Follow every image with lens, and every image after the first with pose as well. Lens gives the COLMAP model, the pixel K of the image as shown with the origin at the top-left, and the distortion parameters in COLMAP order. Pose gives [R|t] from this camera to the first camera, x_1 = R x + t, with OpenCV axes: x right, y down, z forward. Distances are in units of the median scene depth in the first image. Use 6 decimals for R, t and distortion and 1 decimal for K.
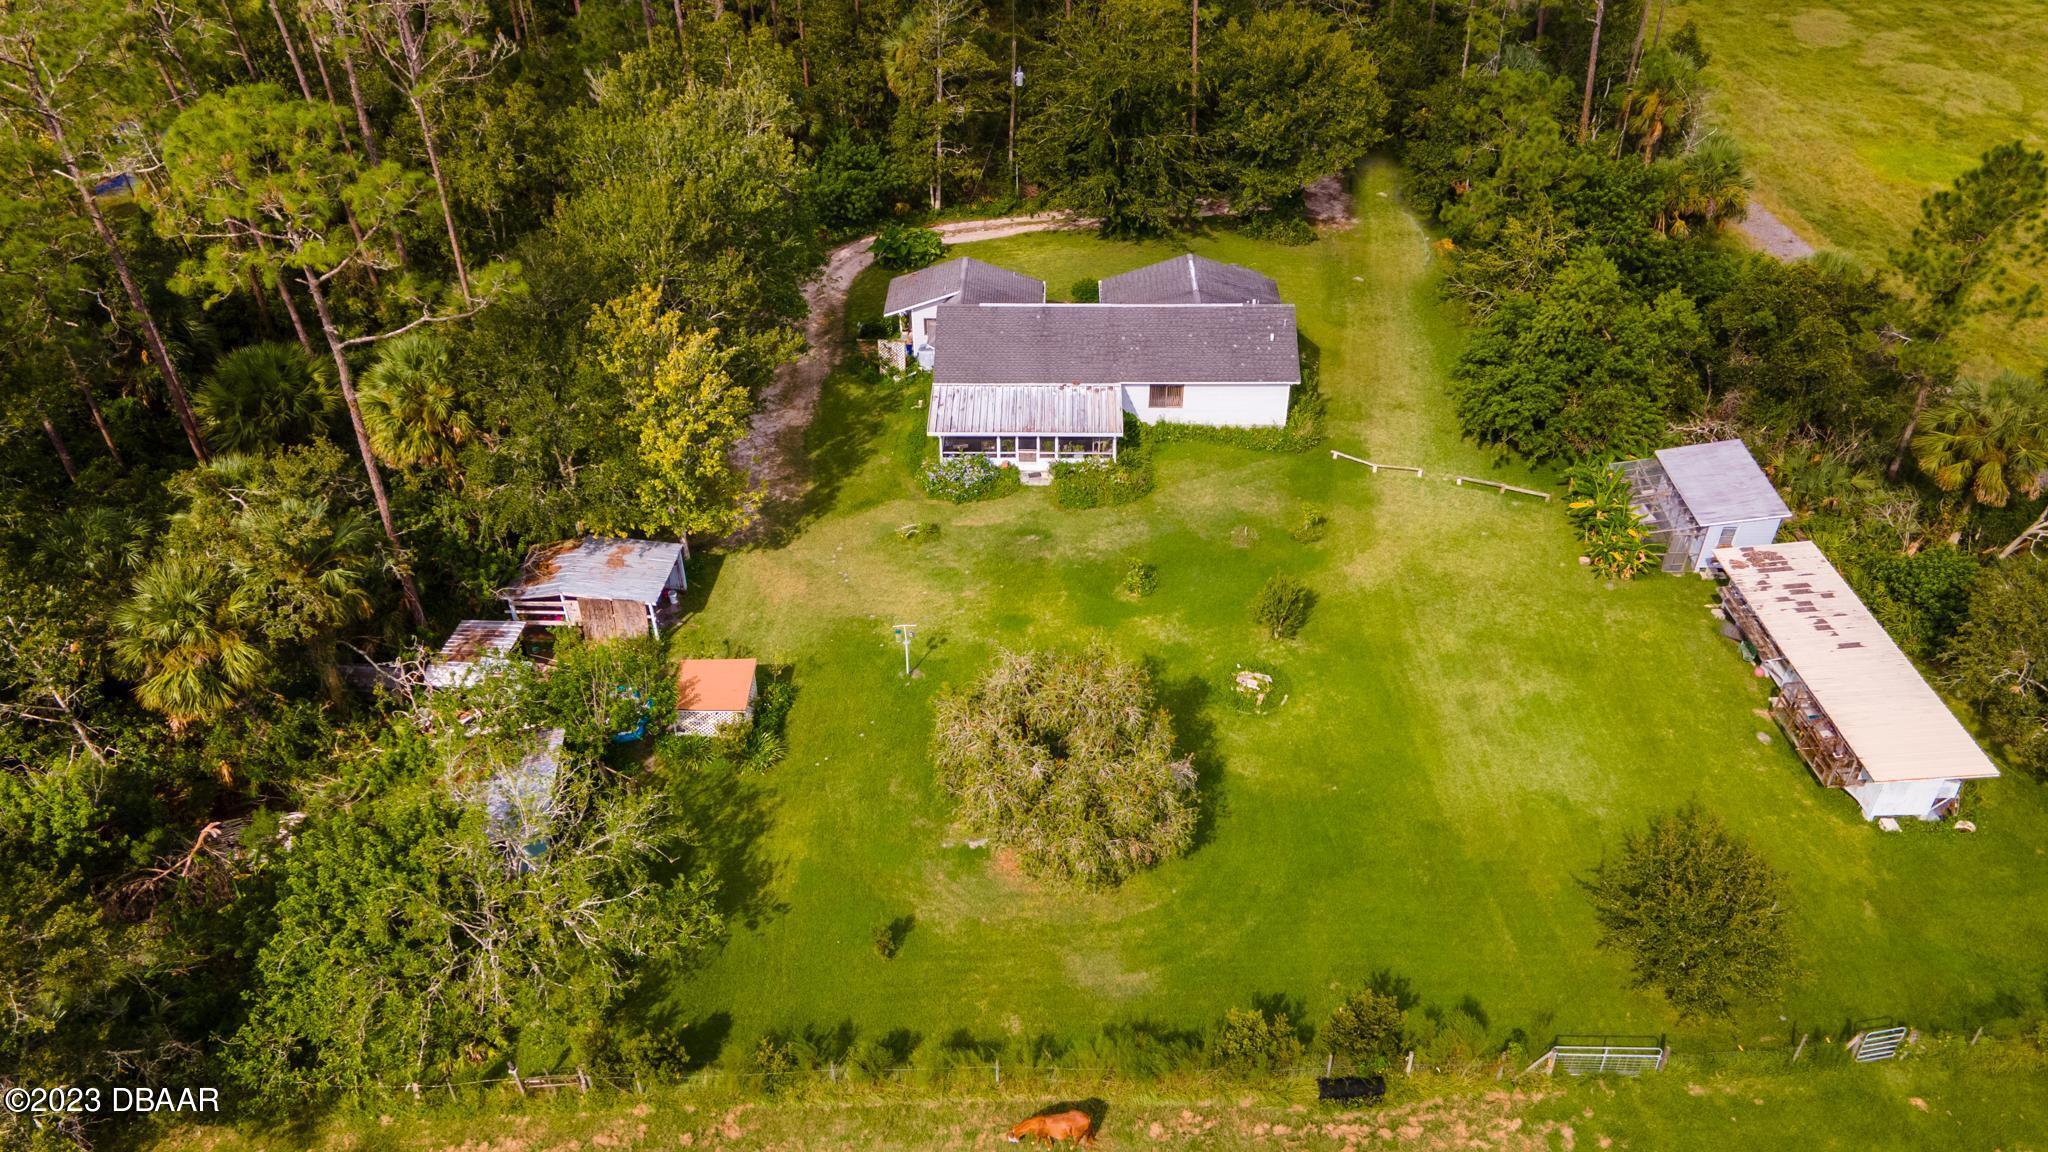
lens RADIAL K [[1489.2, 0, 1024.0], [0, 1489.2, 576.0], [0, 0, 1]] dist [0.024702, 0.034250]
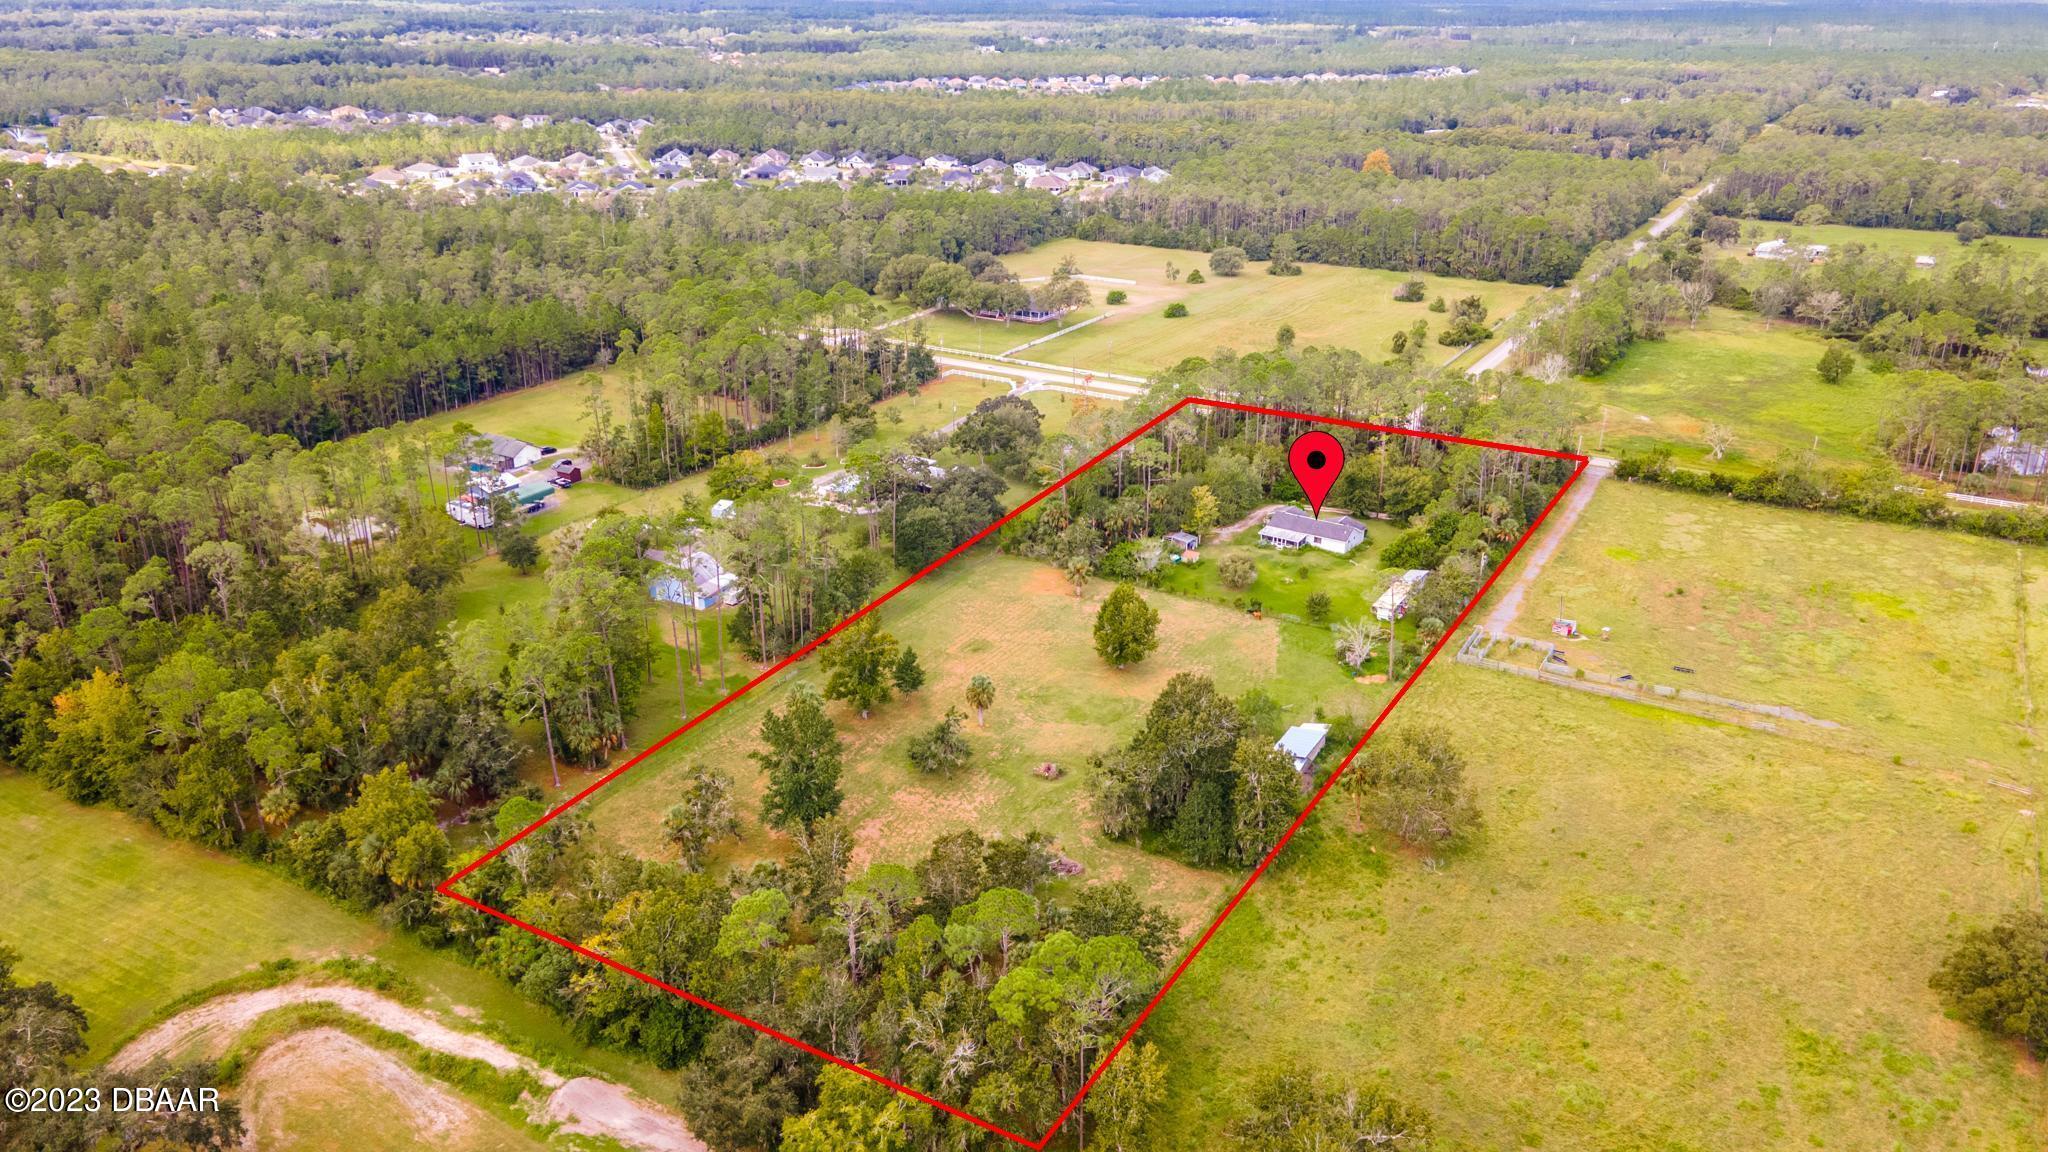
lens RADIAL K [[1489.2, 0, 1024.0], [0, 1489.2, 576.0], [0, 0, 1]] dist [0.024702, 0.034250]
pose [[0.834700, 0.217093, -0.506109, 1.632402], [-0.337380, 0.927948, -0.158387, 0.968067], [0.435258, 0.302957, 0.847801, -3.057826]]
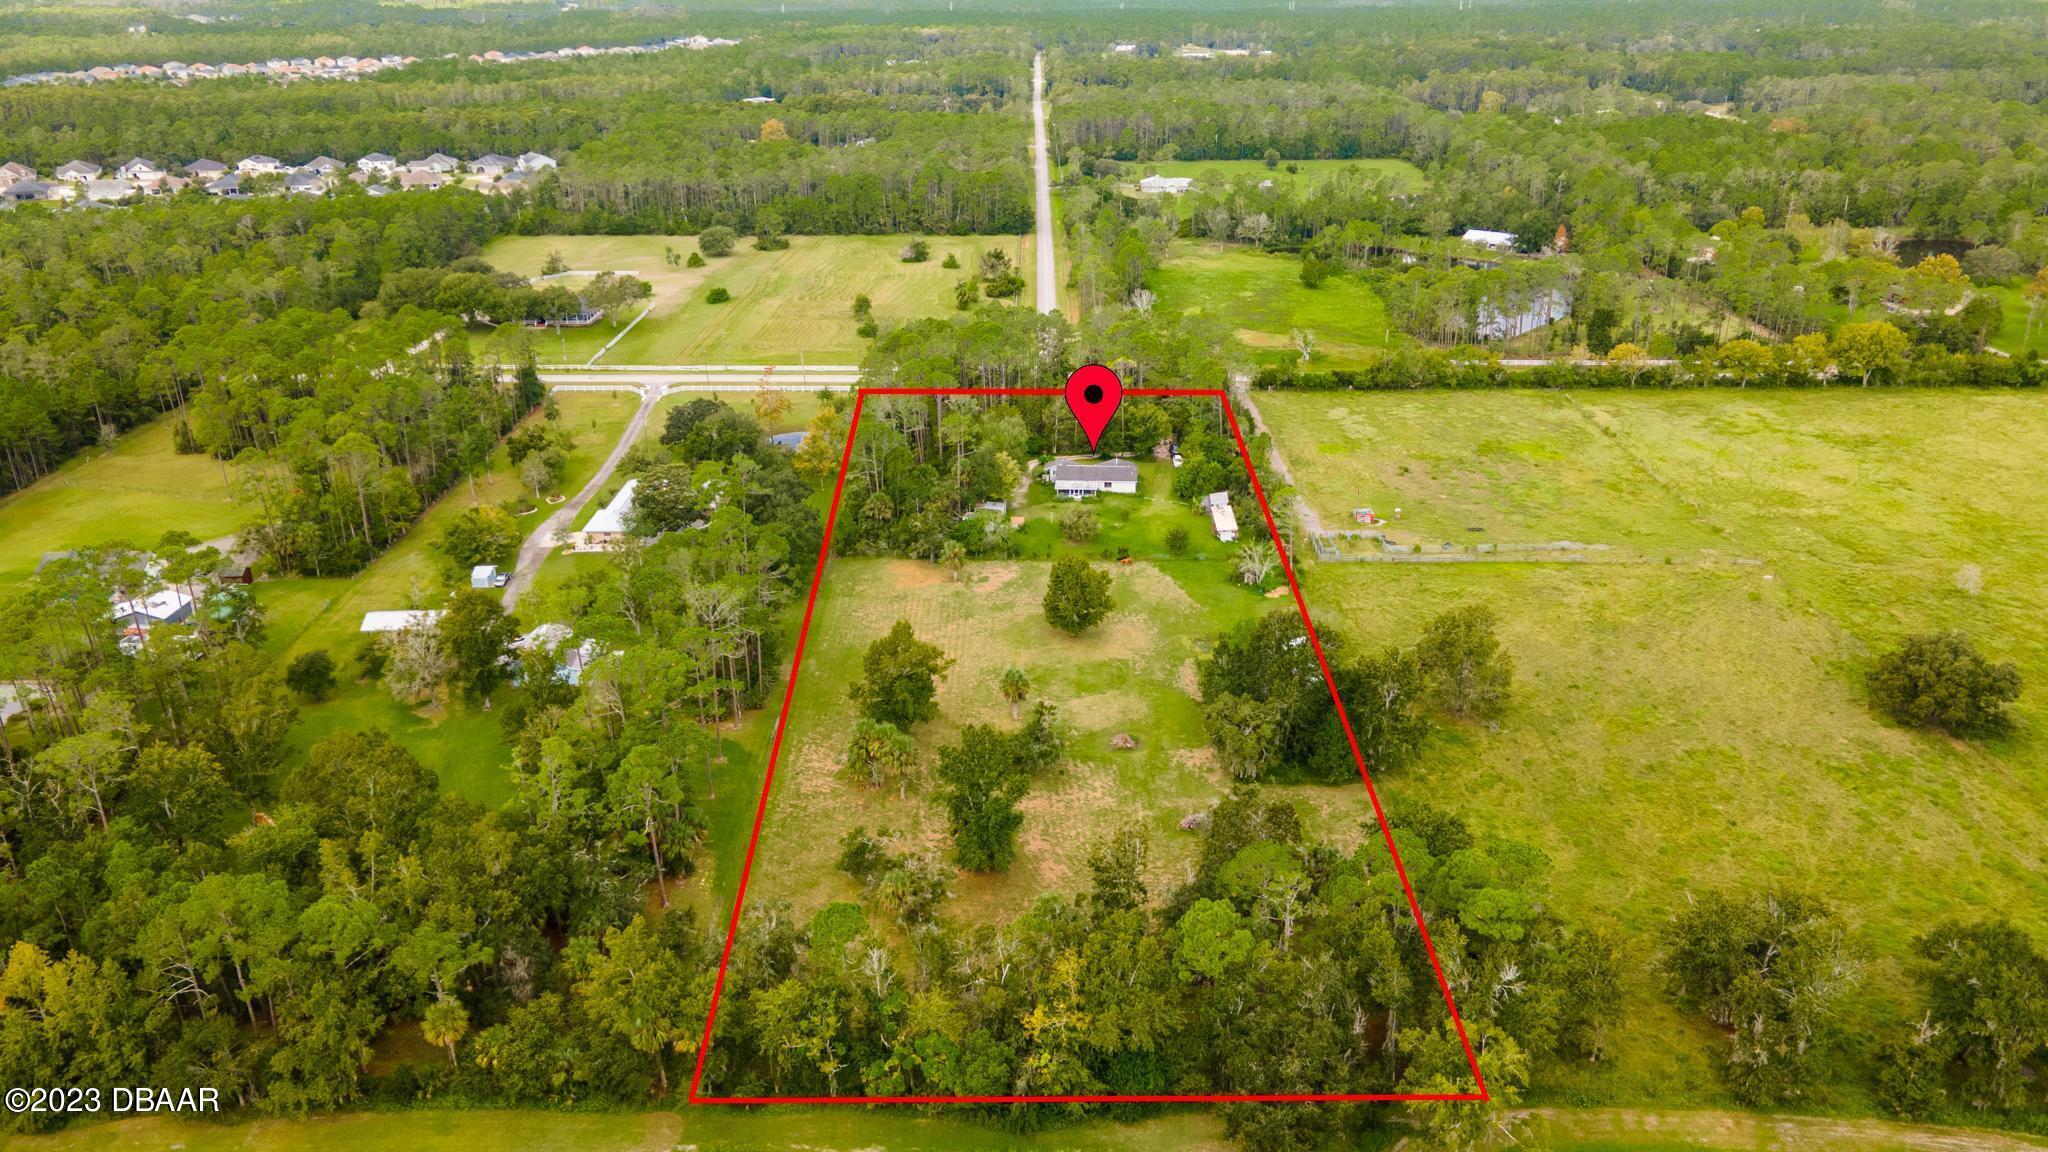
lens RADIAL K [[1489.2, 0, 1024.0], [0, 1489.2, 576.0], [0, 0, 1]] dist [0.024702, 0.034250]
pose [[0.998476, 0.021543, -0.050804, 0.080778], [-0.032852, 0.971784, -0.233574, 1.242617], [0.044339, 0.234887, 0.971011, -3.409820]]
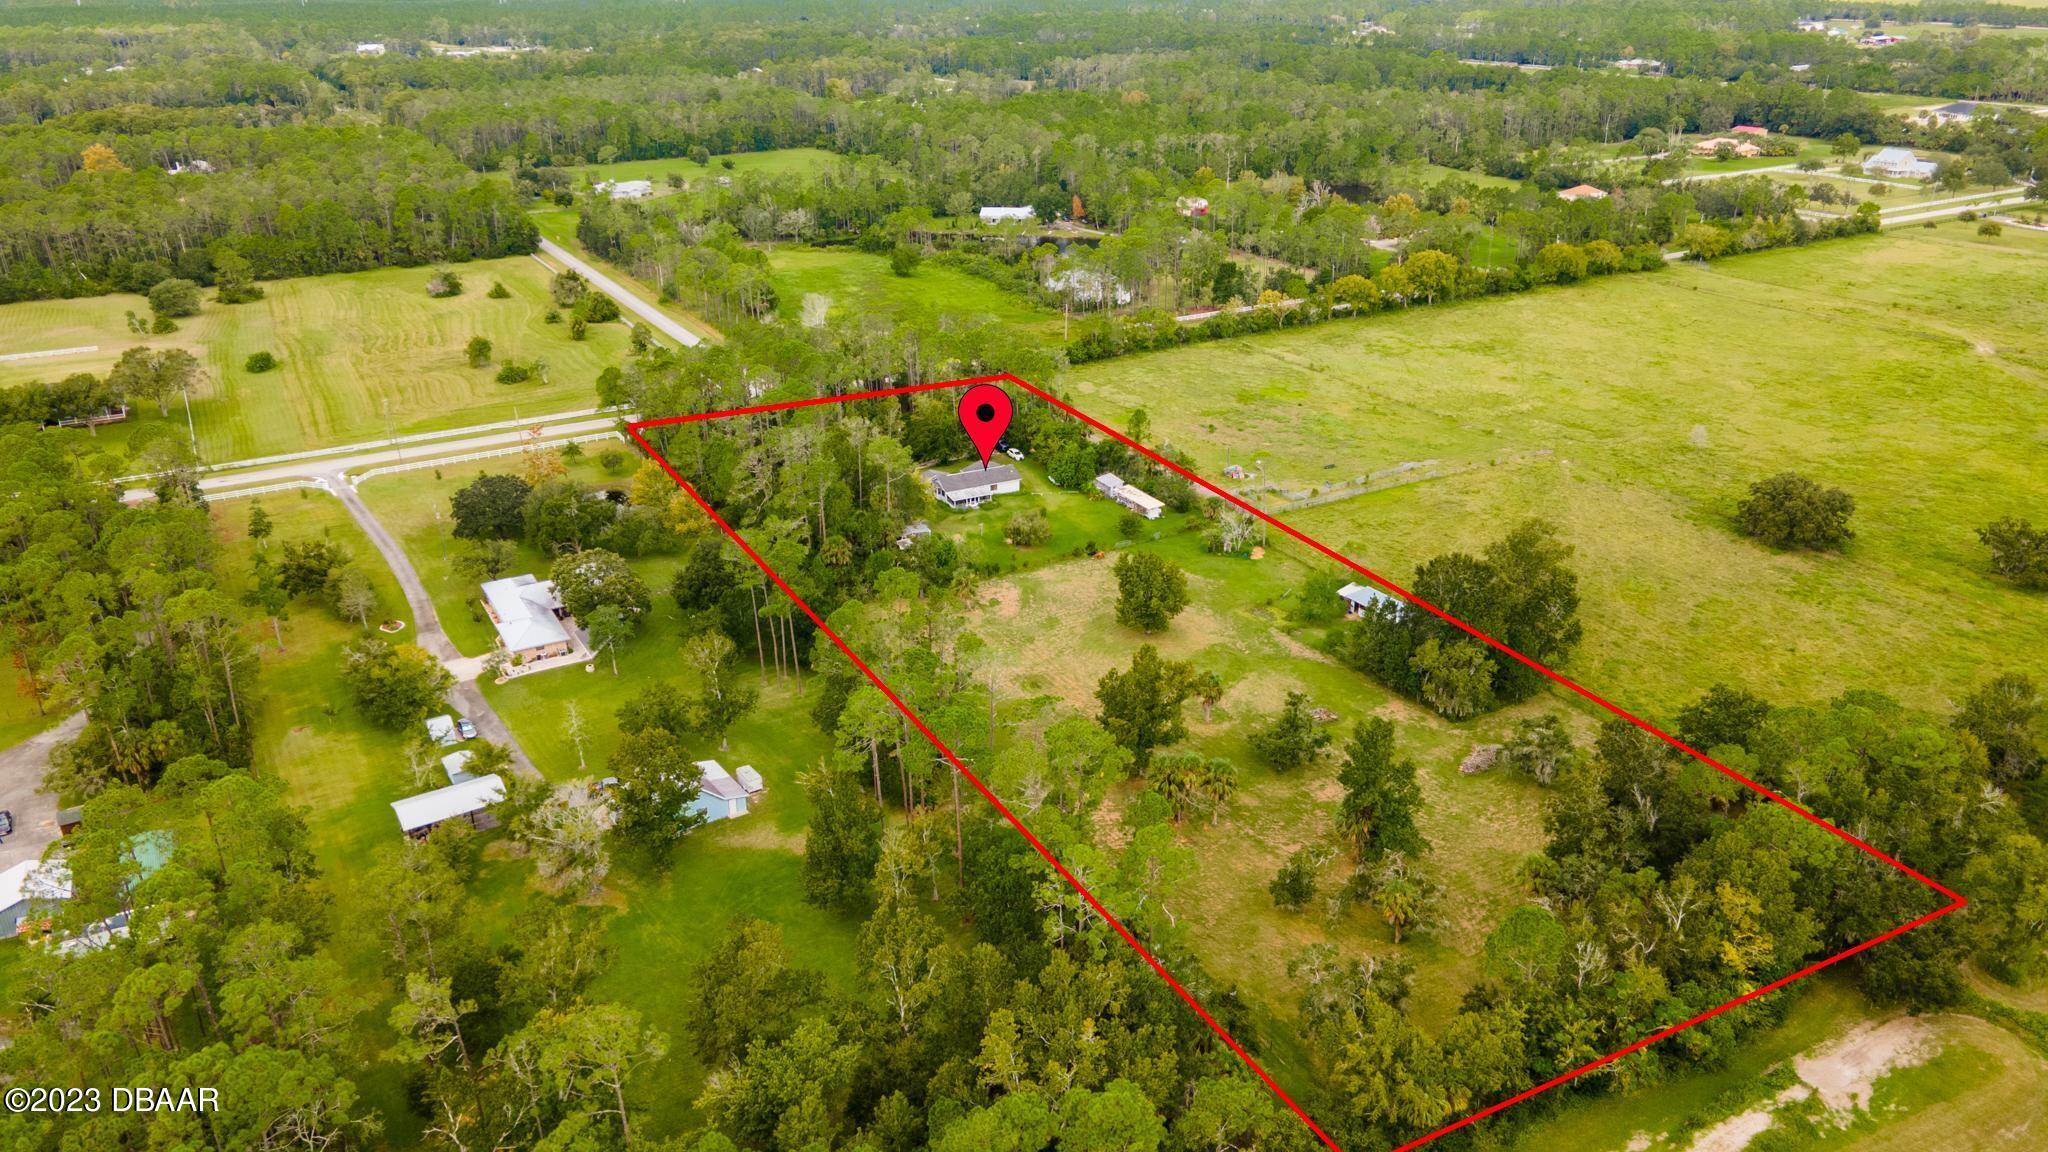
lens RADIAL K [[1489.2, 0, 1024.0], [0, 1489.2, 576.0], [0, 0, 1]] dist [0.024702, 0.034250]
pose [[0.887912, -0.183617, 0.421780, -1.765368], [0.275962, 0.946189, -0.169032, 0.913896], [-0.368046, 0.266481, 0.890803, -2.933484]]
